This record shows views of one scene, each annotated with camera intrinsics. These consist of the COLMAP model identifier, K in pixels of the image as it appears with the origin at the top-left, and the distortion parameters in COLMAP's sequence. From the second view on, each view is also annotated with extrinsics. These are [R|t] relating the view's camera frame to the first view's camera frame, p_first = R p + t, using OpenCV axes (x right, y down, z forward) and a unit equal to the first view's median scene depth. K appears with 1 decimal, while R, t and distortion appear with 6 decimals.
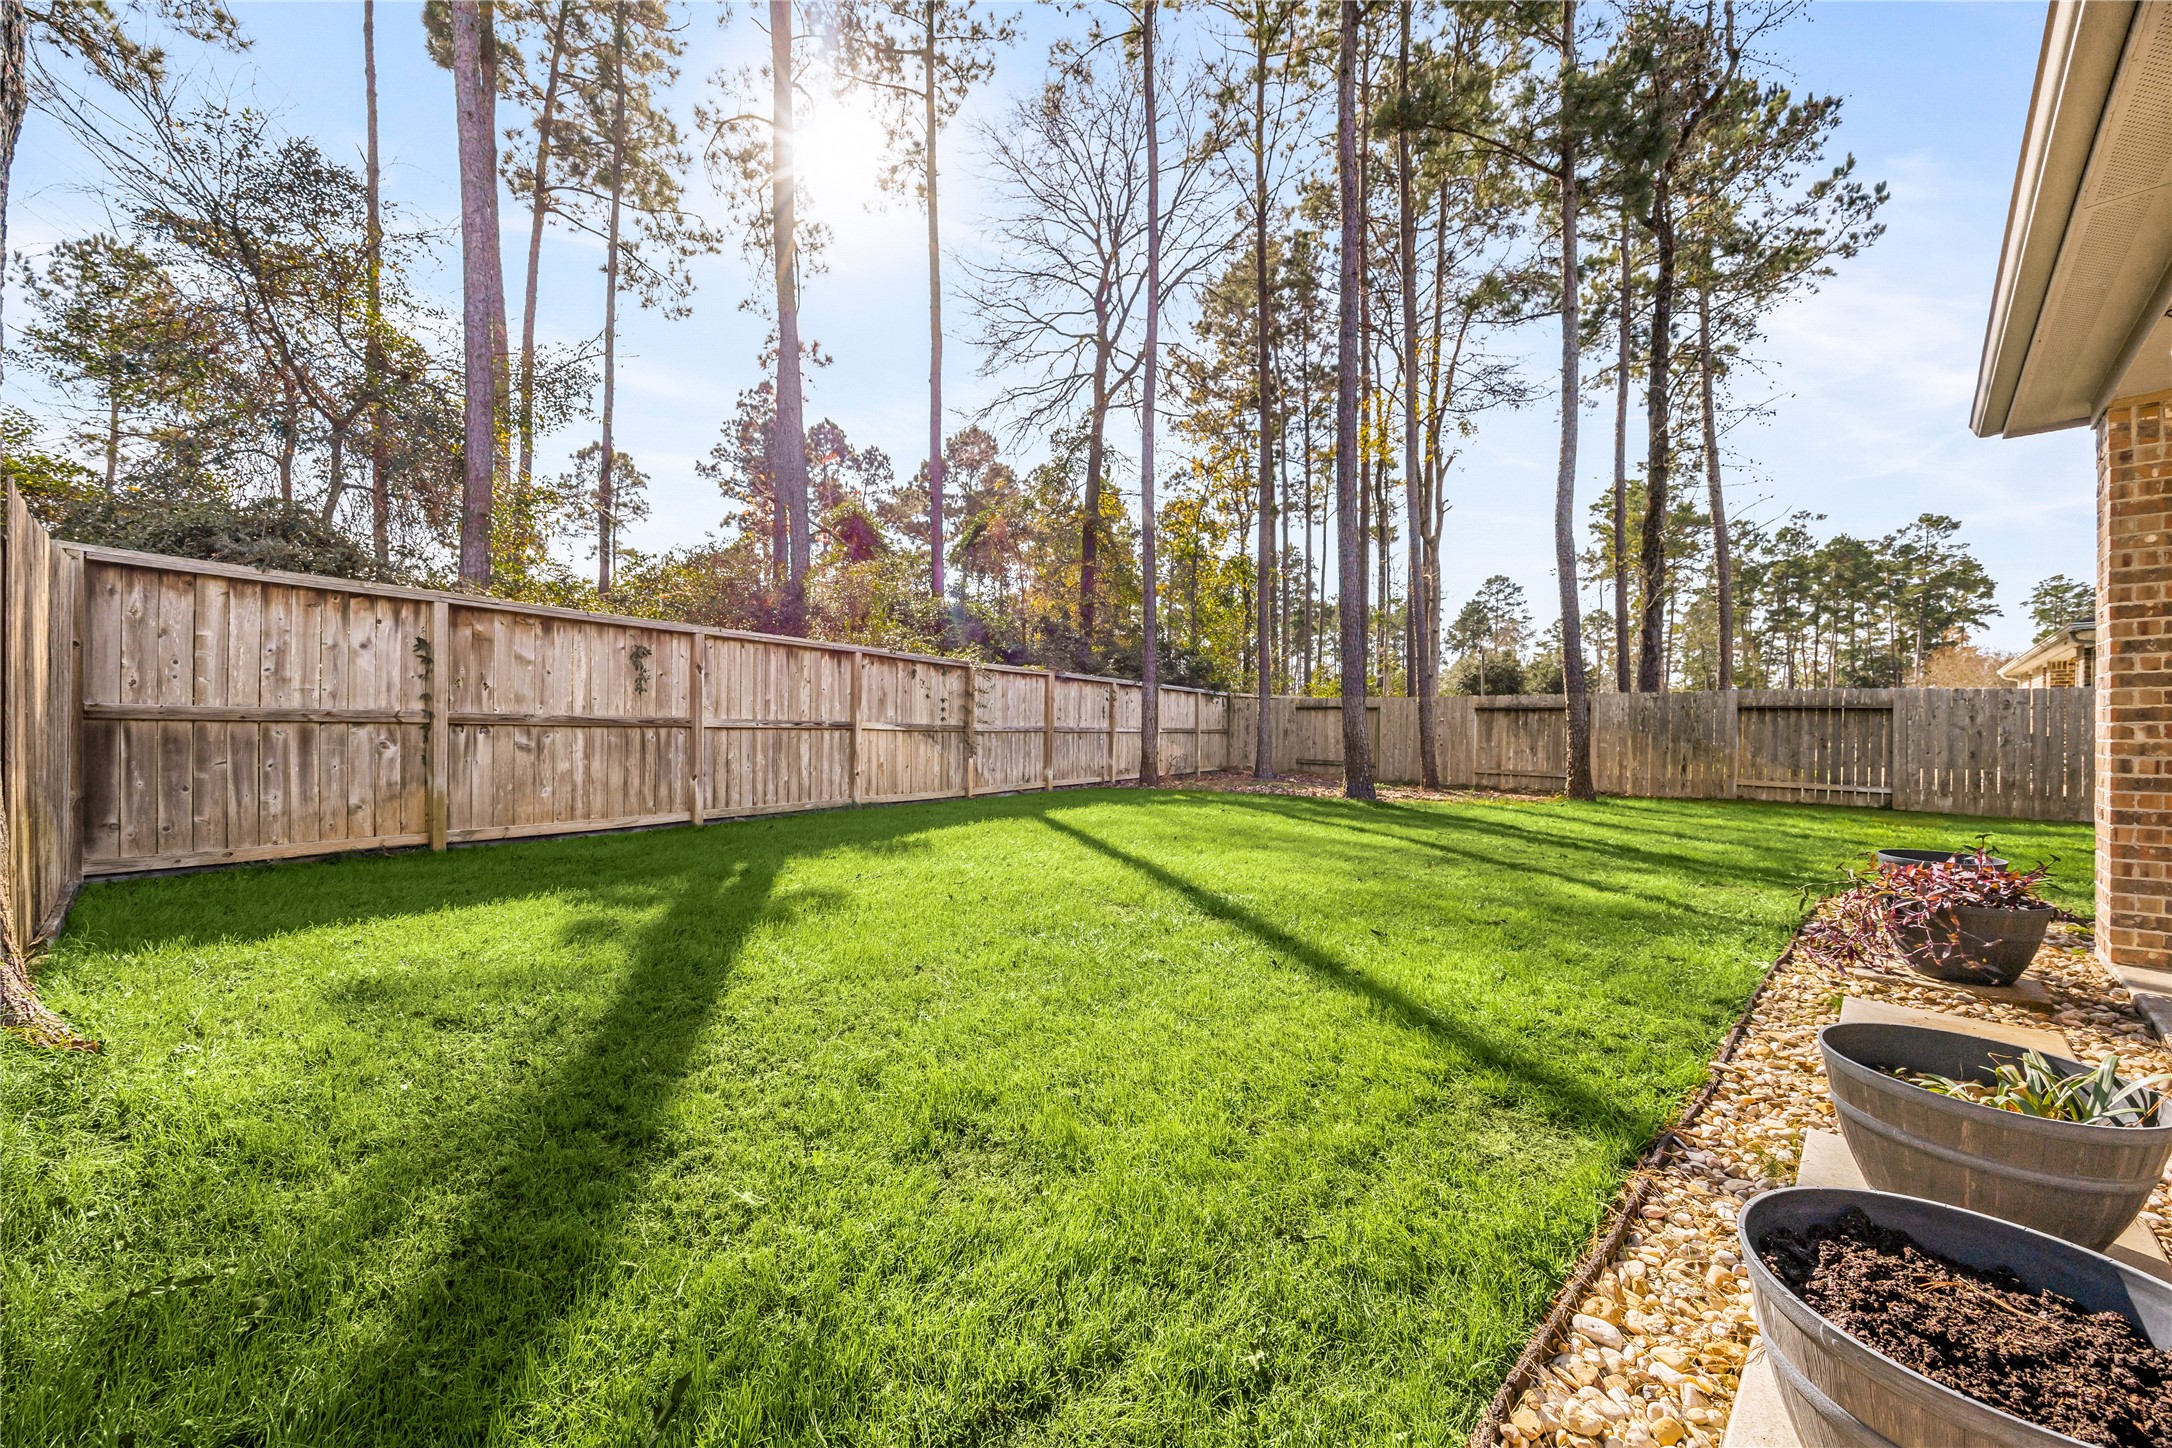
lens RADIAL K [[843.7, 0, 1081.7], [0, 843.7, 720.7], [0, 0, 1]] dist [-0.002474, 0.002160]
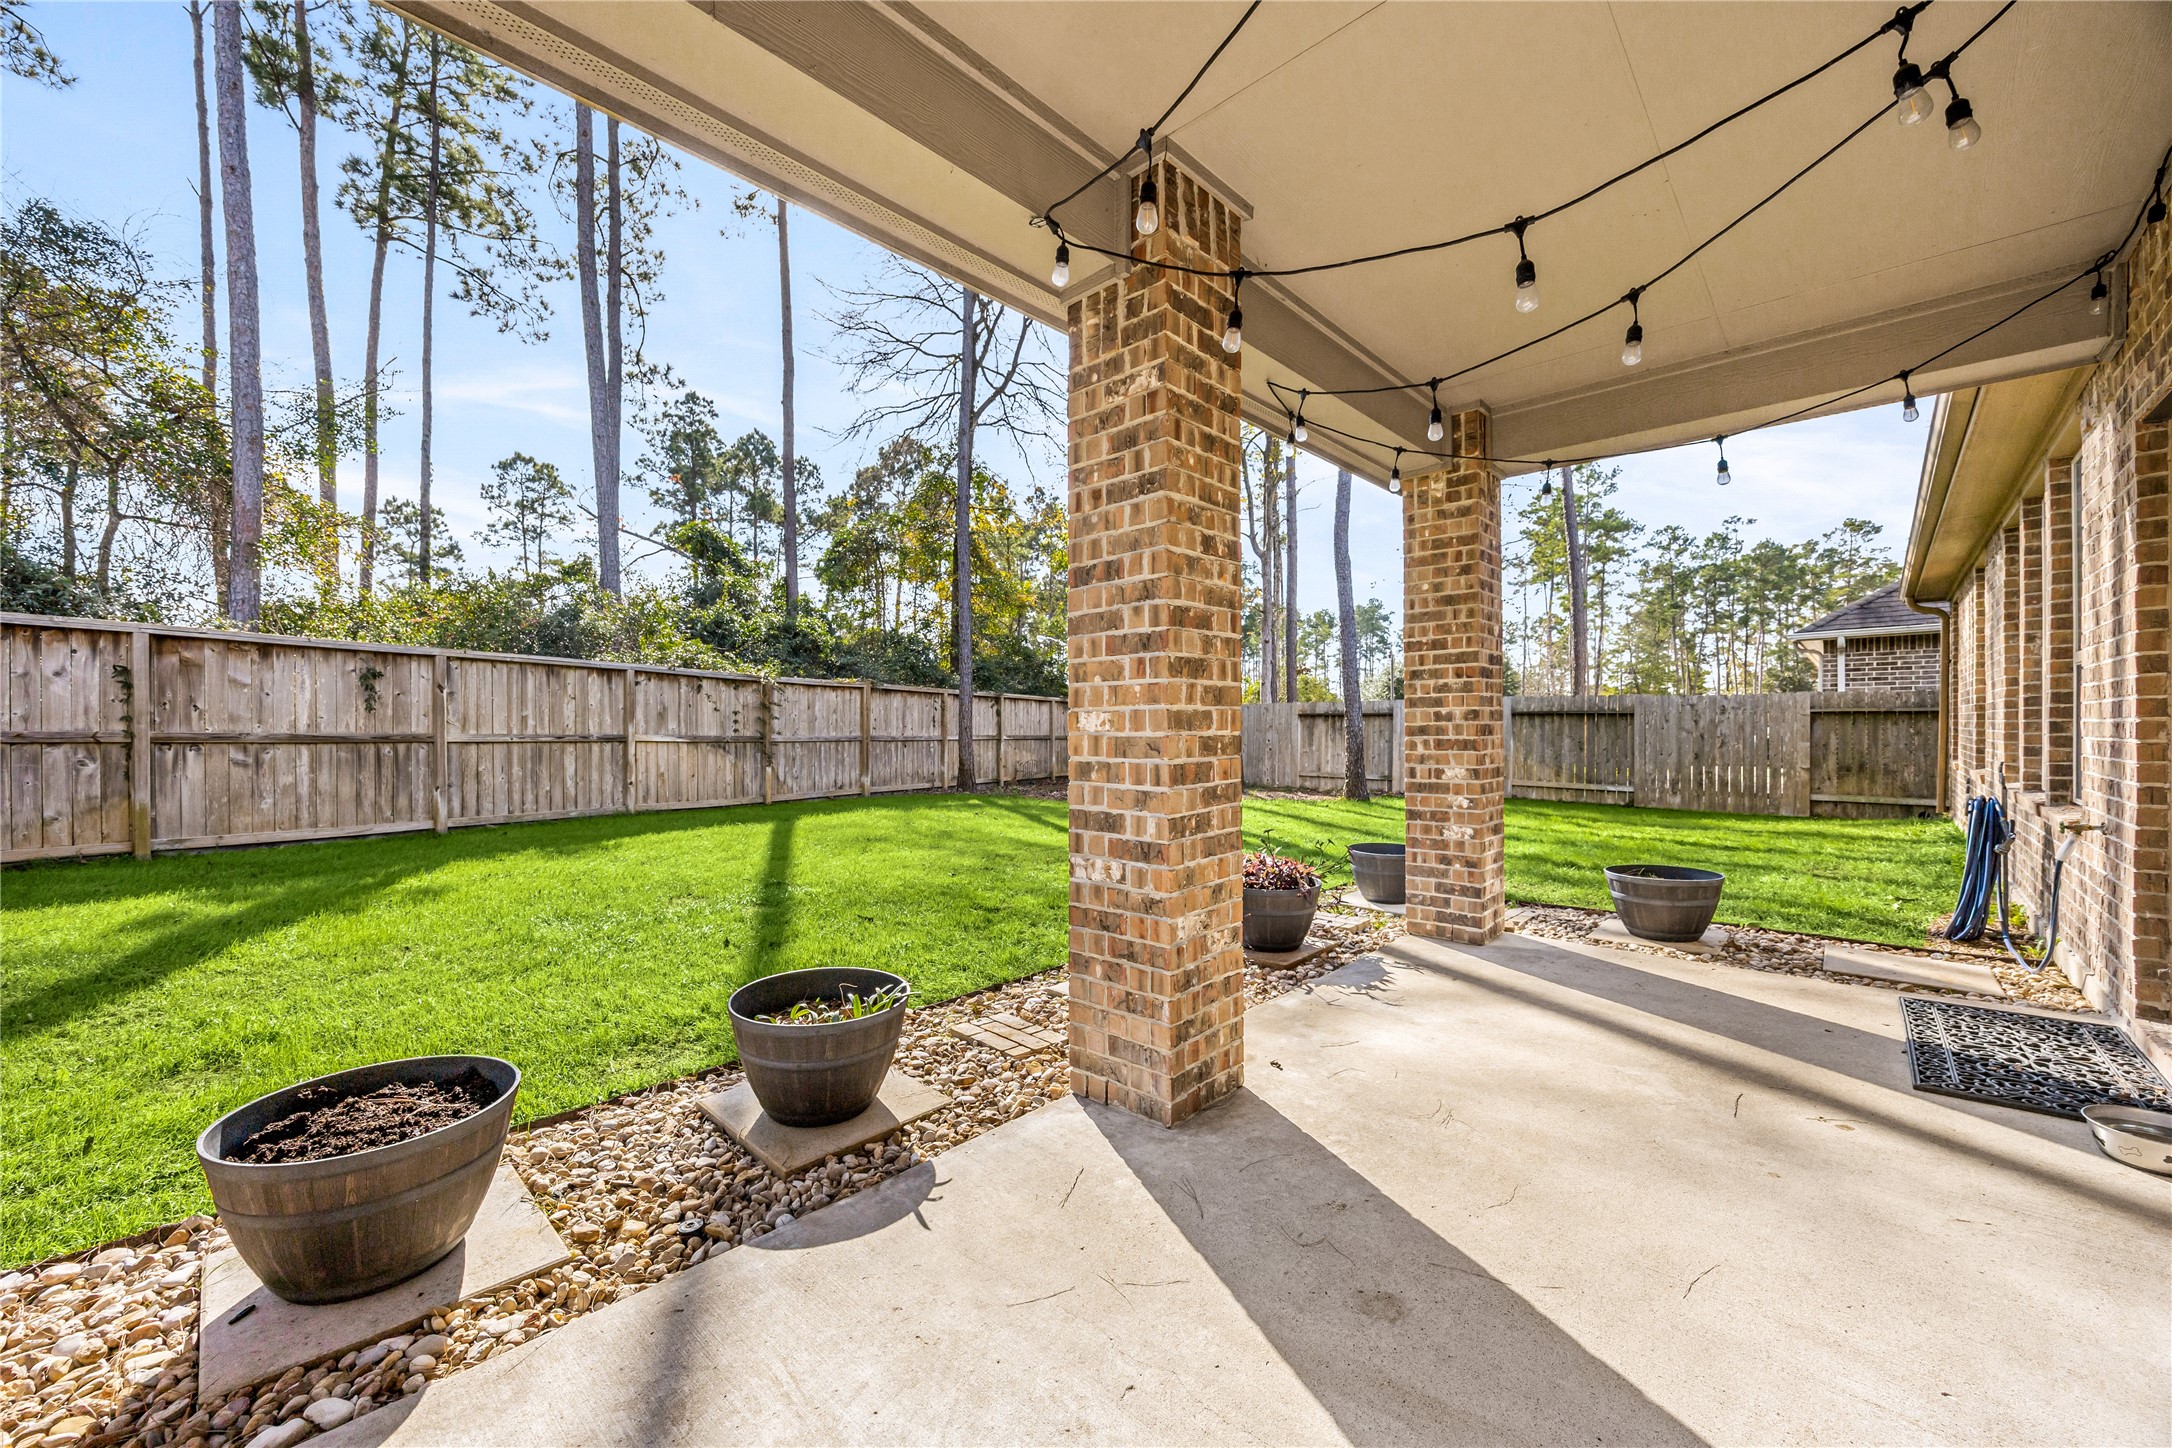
lens RADIAL K [[843.7, 0, 1081.1], [0, 843.7, 730.7], [0, 0, 1]] dist [-0.002474, 0.002160]
pose [[0.999788, -0.007508, 0.019155, 0.248252], [0.007362, 0.999943, 0.007730, -0.006703], [-0.019212, -0.007587, 0.999787, -0.071961]]
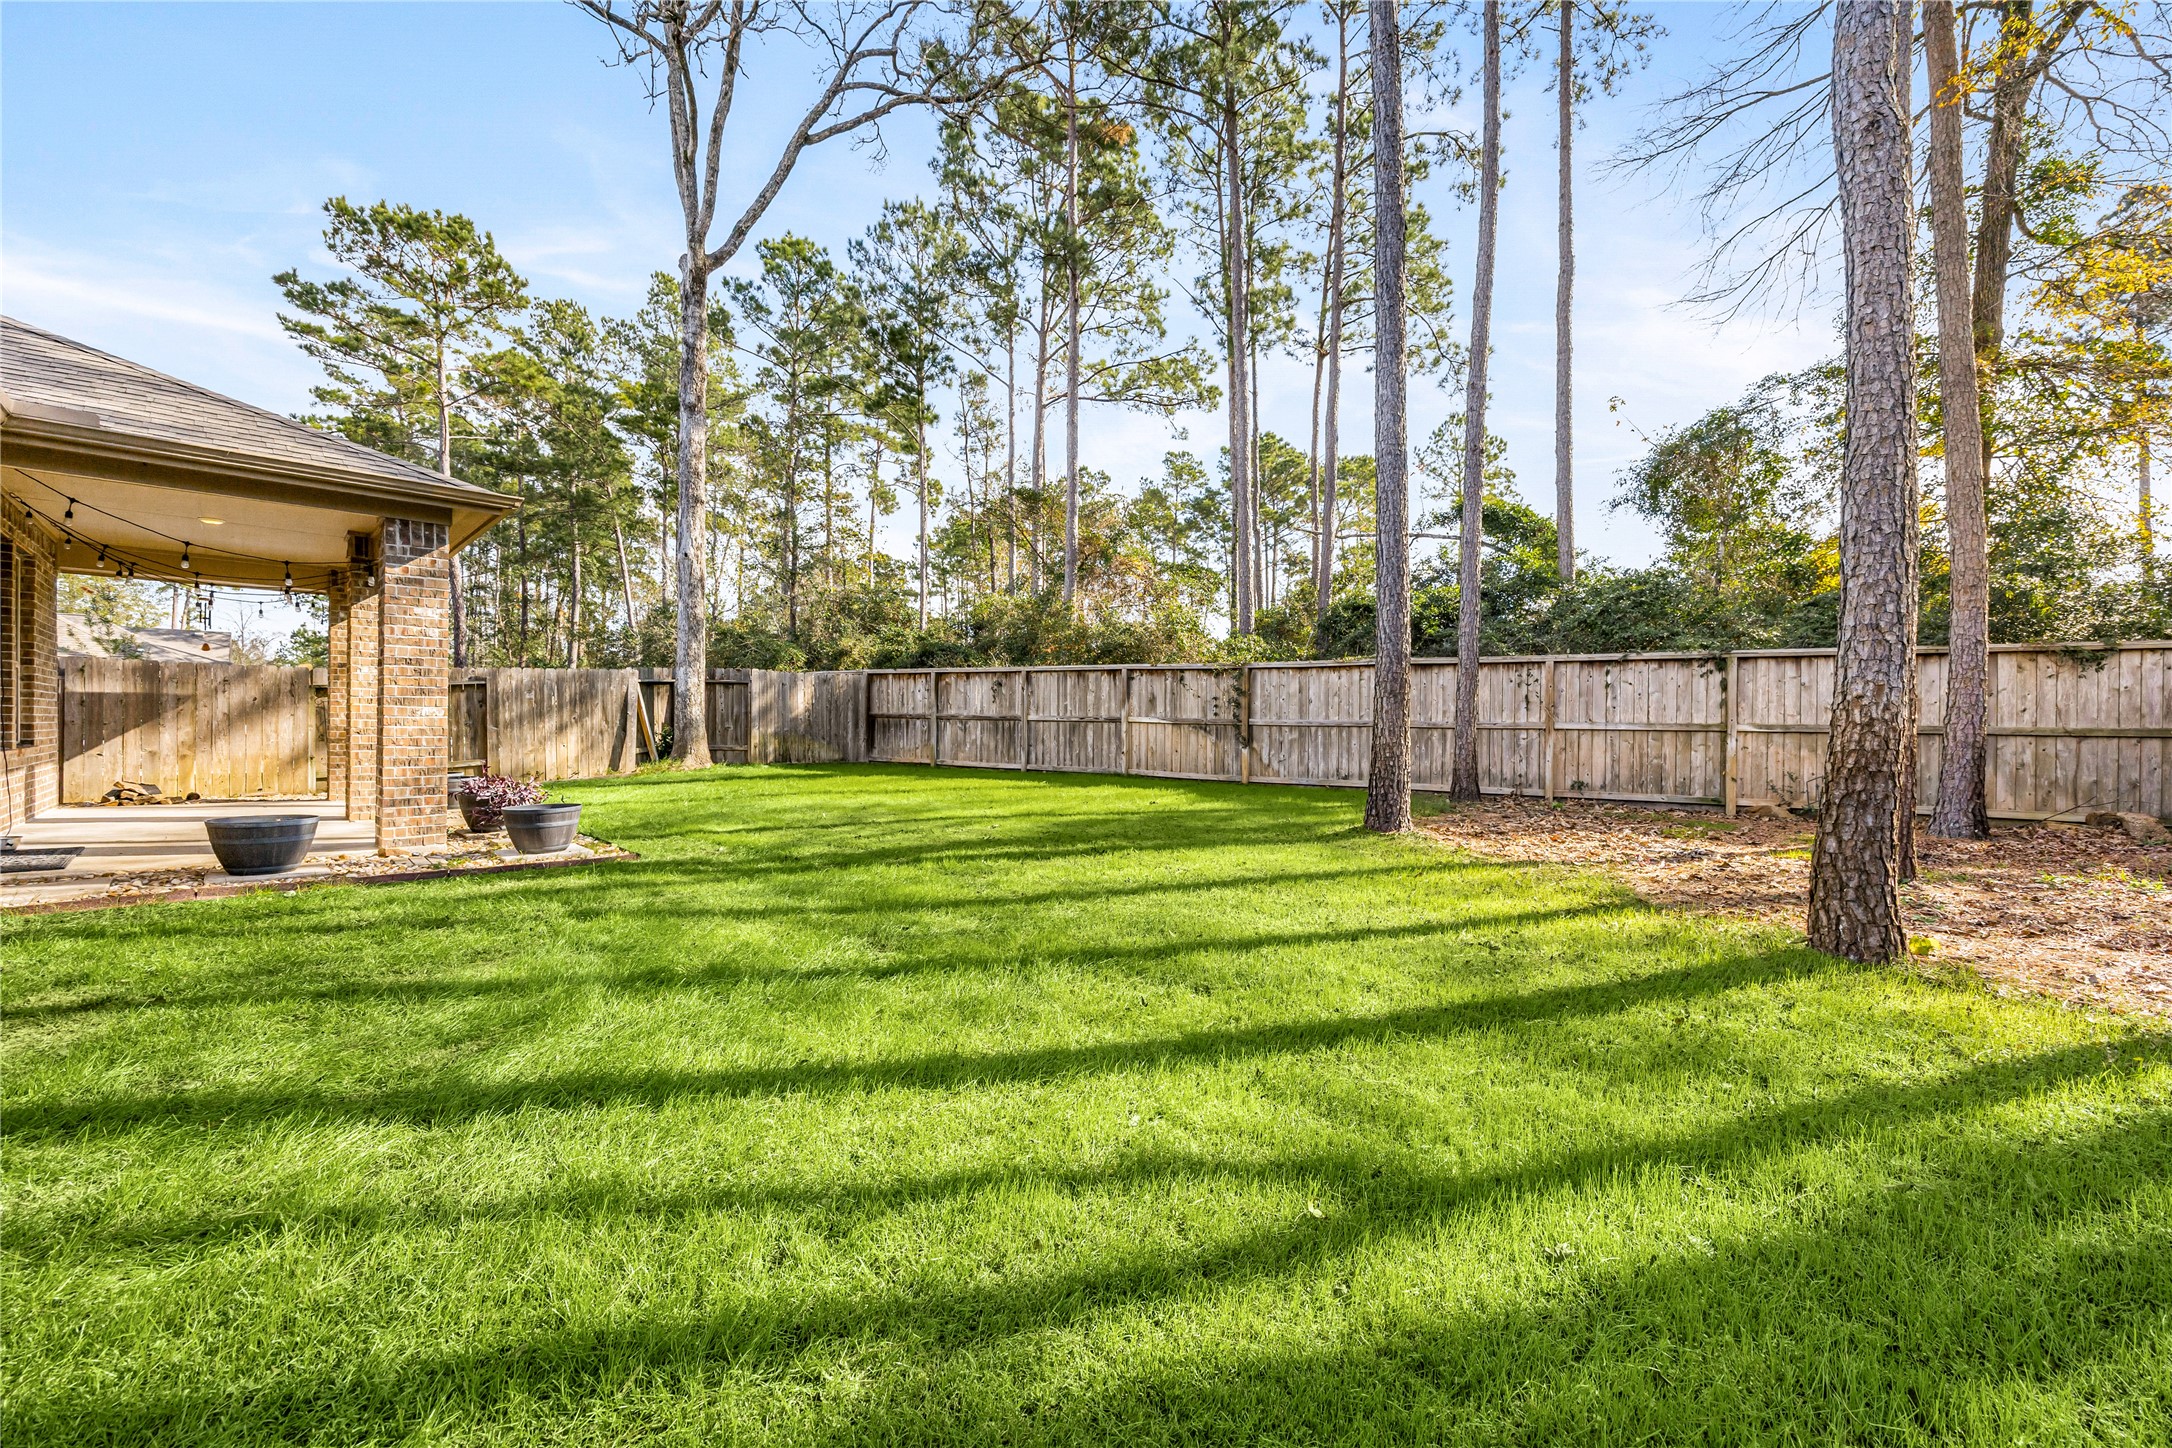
lens RADIAL K [[843.7, 0, 1078.0], [0, 843.7, 724.1], [0, 0, 1]] dist [-0.002474, 0.002160]
pose [[0.012275, -0.005674, -0.999909, 1.024157], [-0.002652, 0.999980, -0.005707, 0.018968], [0.999921, 0.002722, 0.012259, 0.781131]]
